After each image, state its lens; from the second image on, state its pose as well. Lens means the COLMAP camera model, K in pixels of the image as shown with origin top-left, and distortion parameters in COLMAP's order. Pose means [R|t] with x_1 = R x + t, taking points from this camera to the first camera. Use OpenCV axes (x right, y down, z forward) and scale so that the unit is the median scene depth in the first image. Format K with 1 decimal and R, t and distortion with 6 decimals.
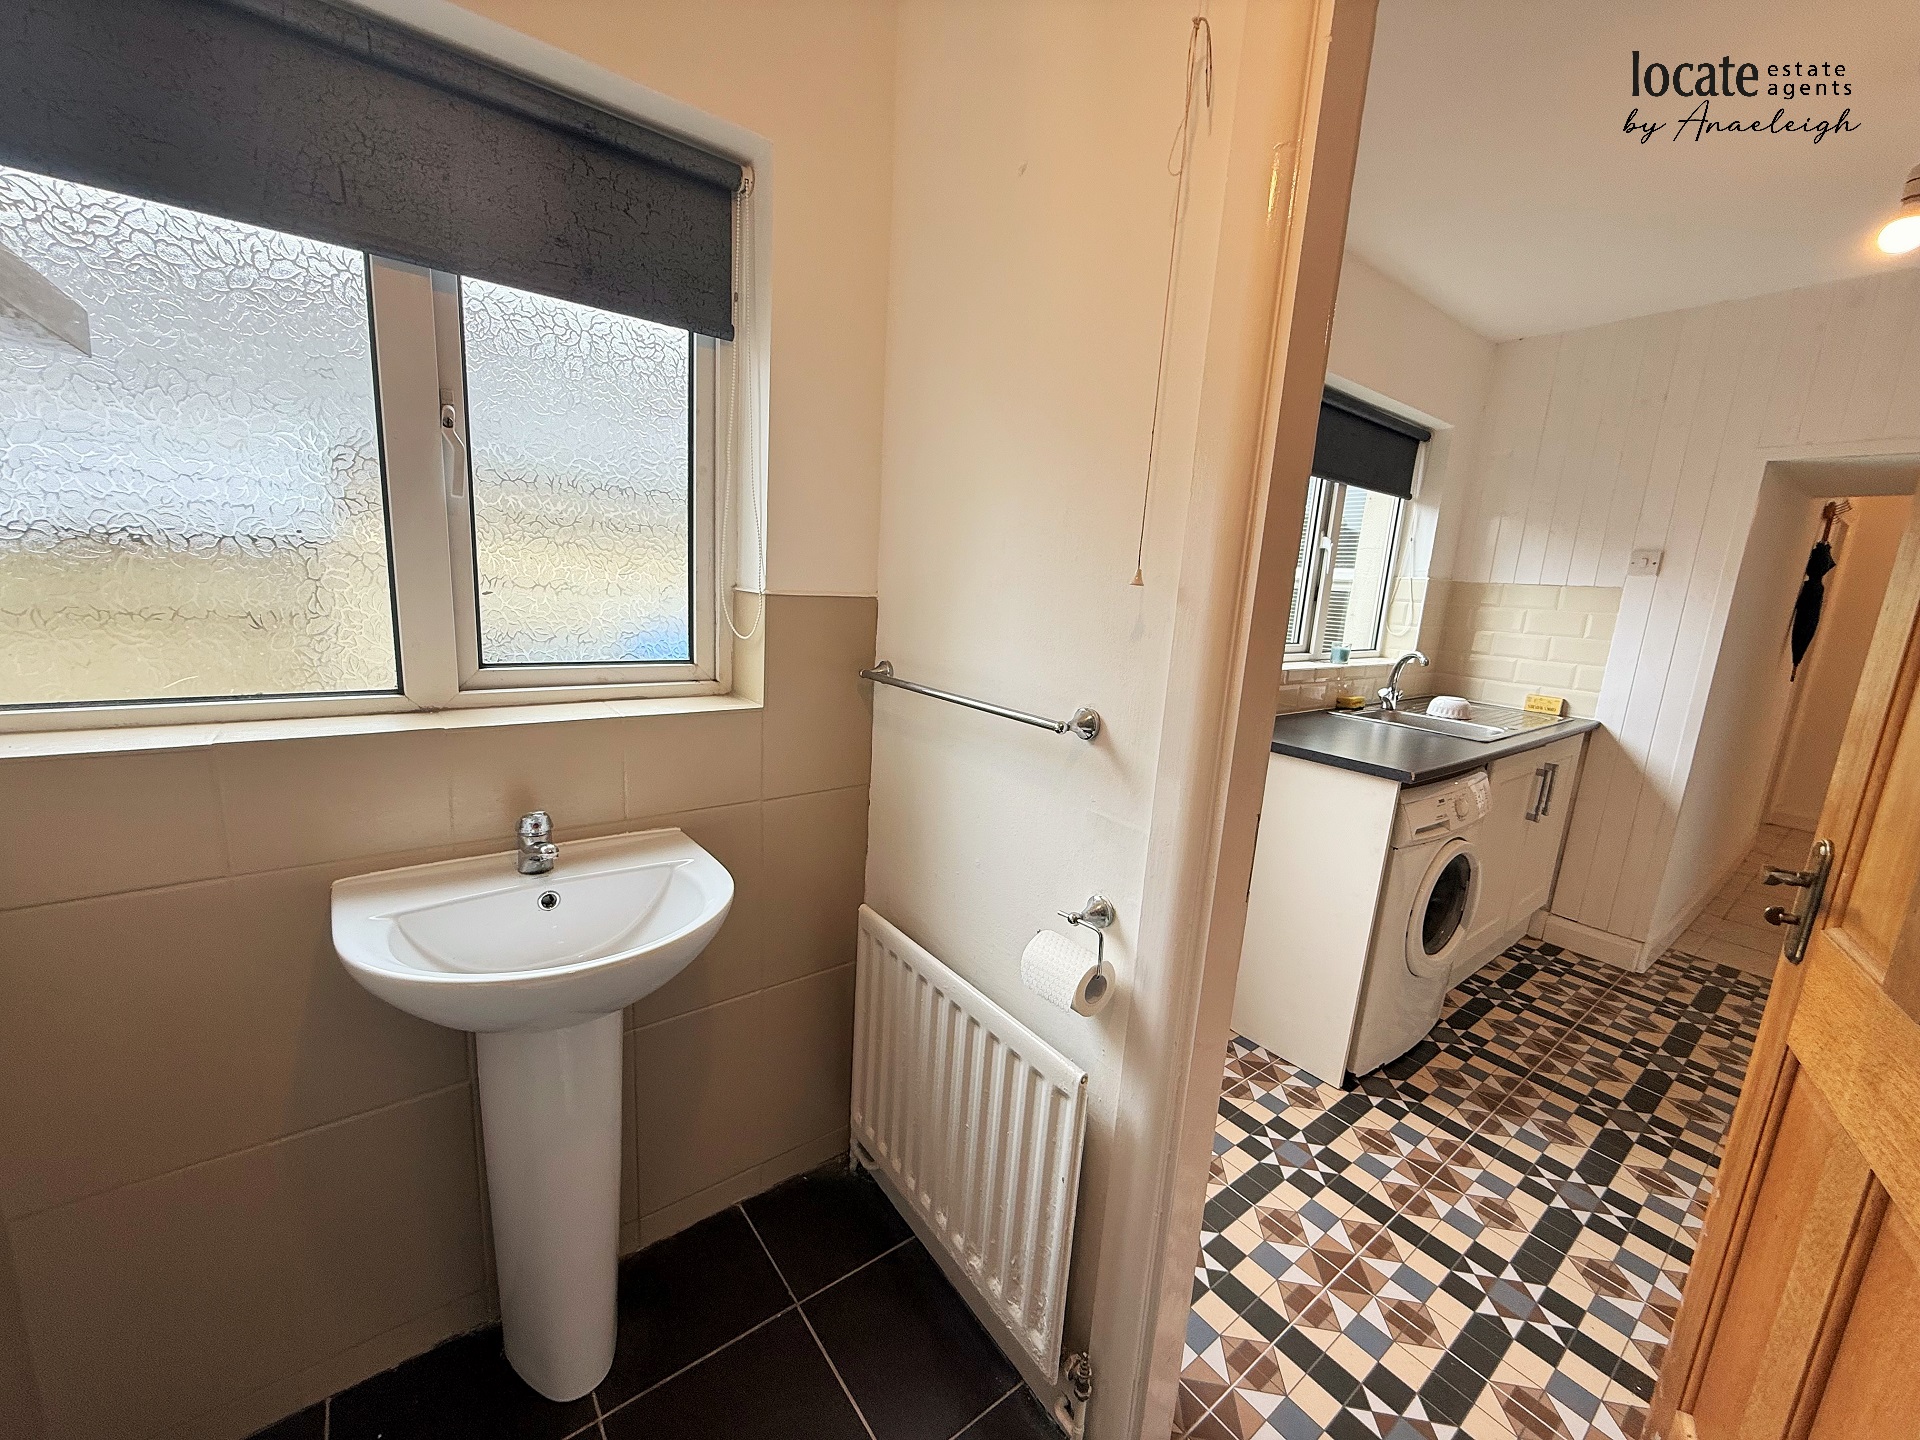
lens RADIAL K [[761.3, 0, 953.1], [0, 761.3, 718.6], [0, 0, 1]] dist [0.000712, 0.000052]
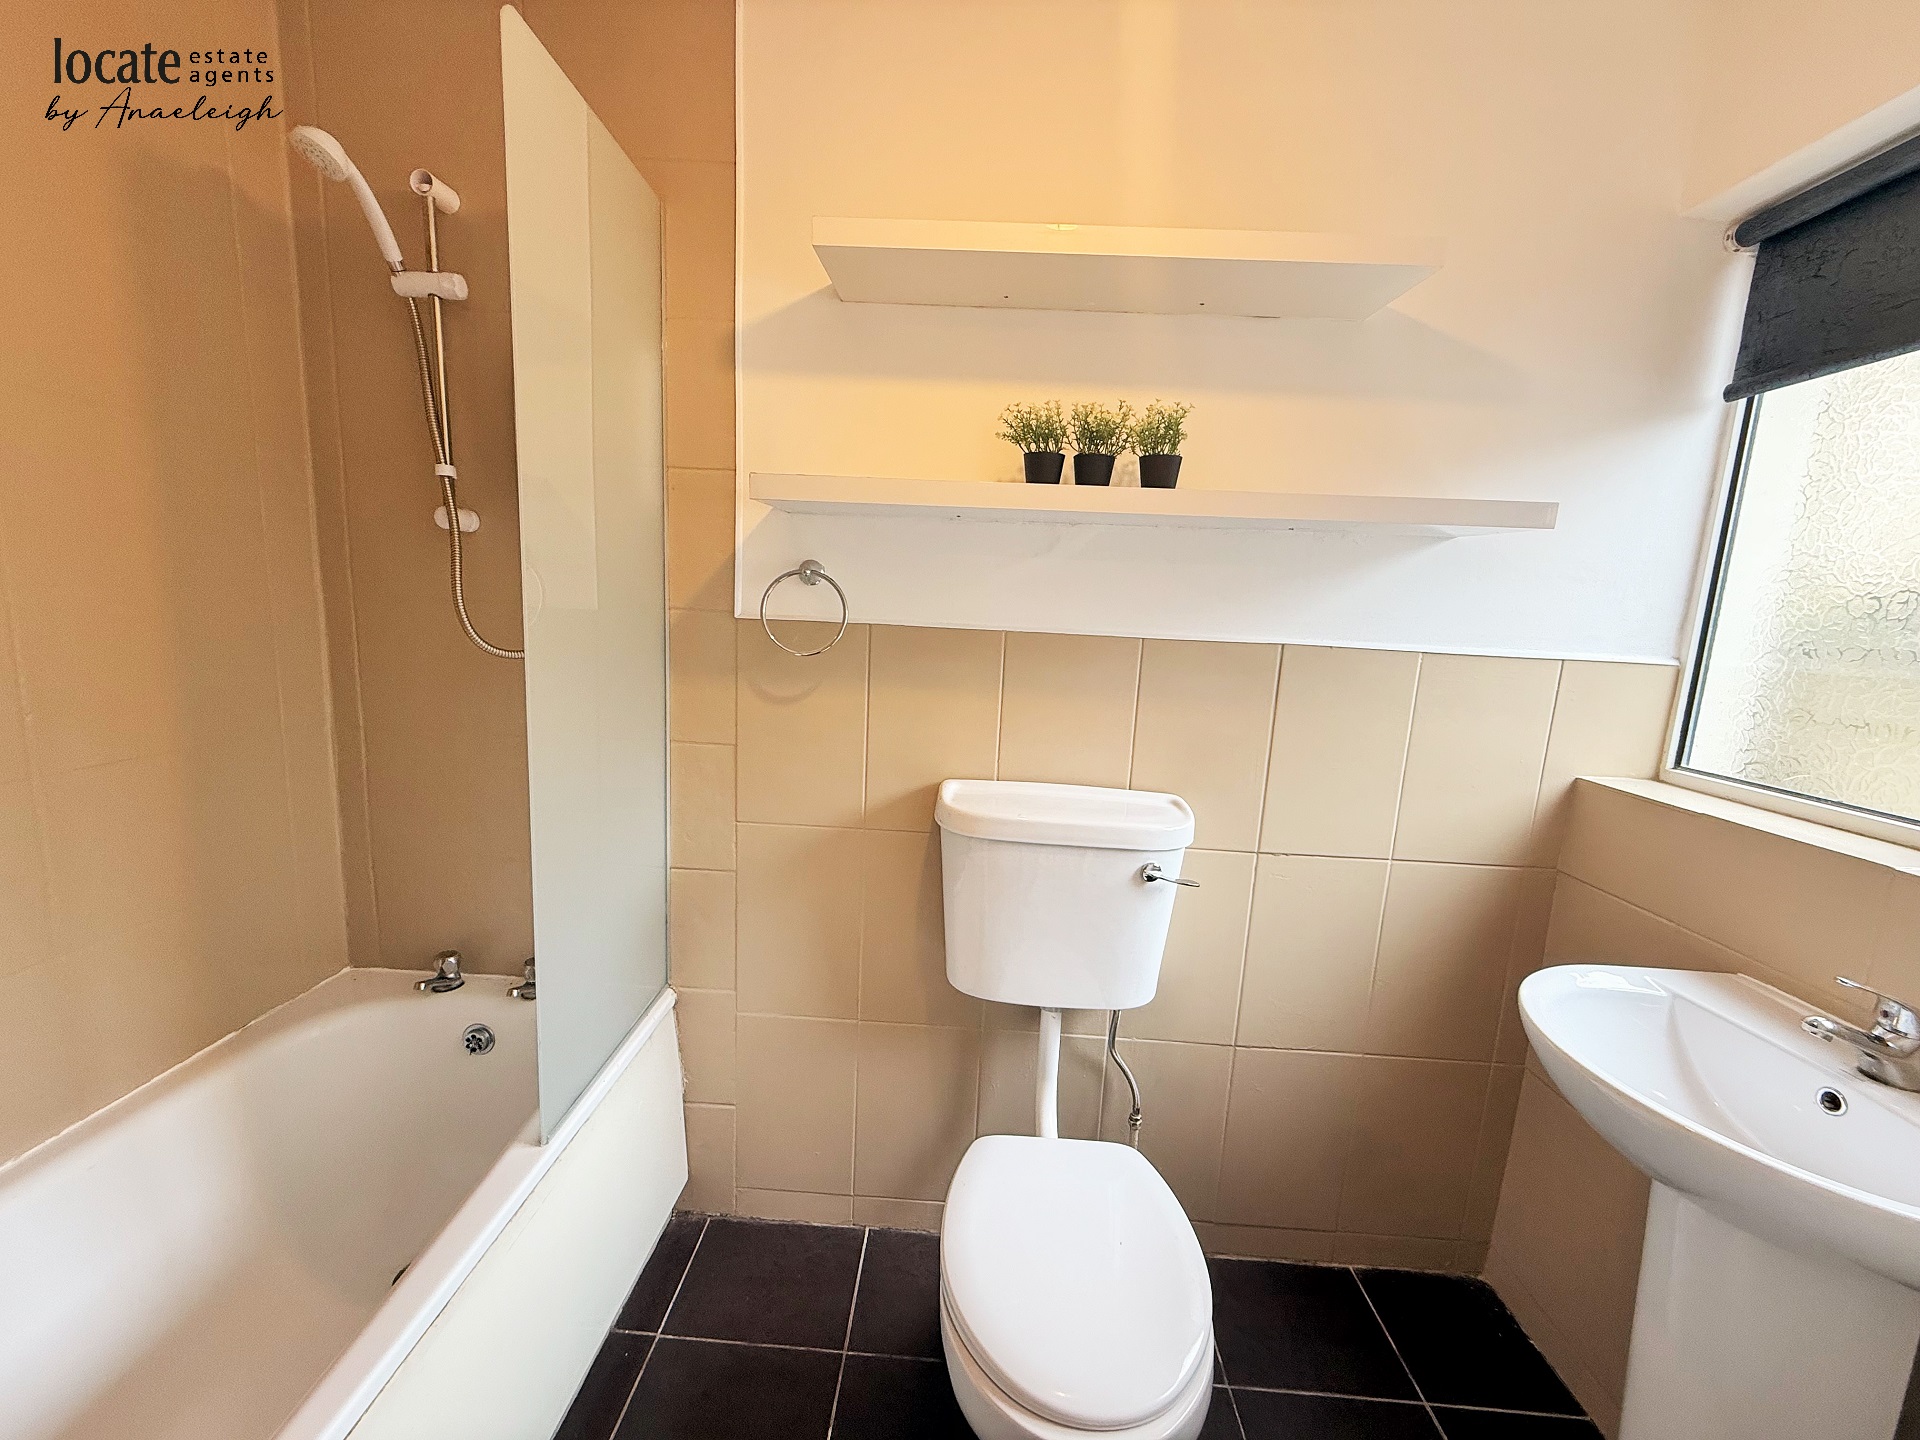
lens RADIAL K [[761.3, 0, 953.1], [0, 761.3, 718.6], [0, 0, 1]] dist [0.000712, 0.000052]
pose [[-0.636066, 0.031304, -0.771000, 0.679161], [-0.226598, 0.947545, 0.225413, -0.112709], [0.737613, 0.318085, -0.595608, 0.711351]]
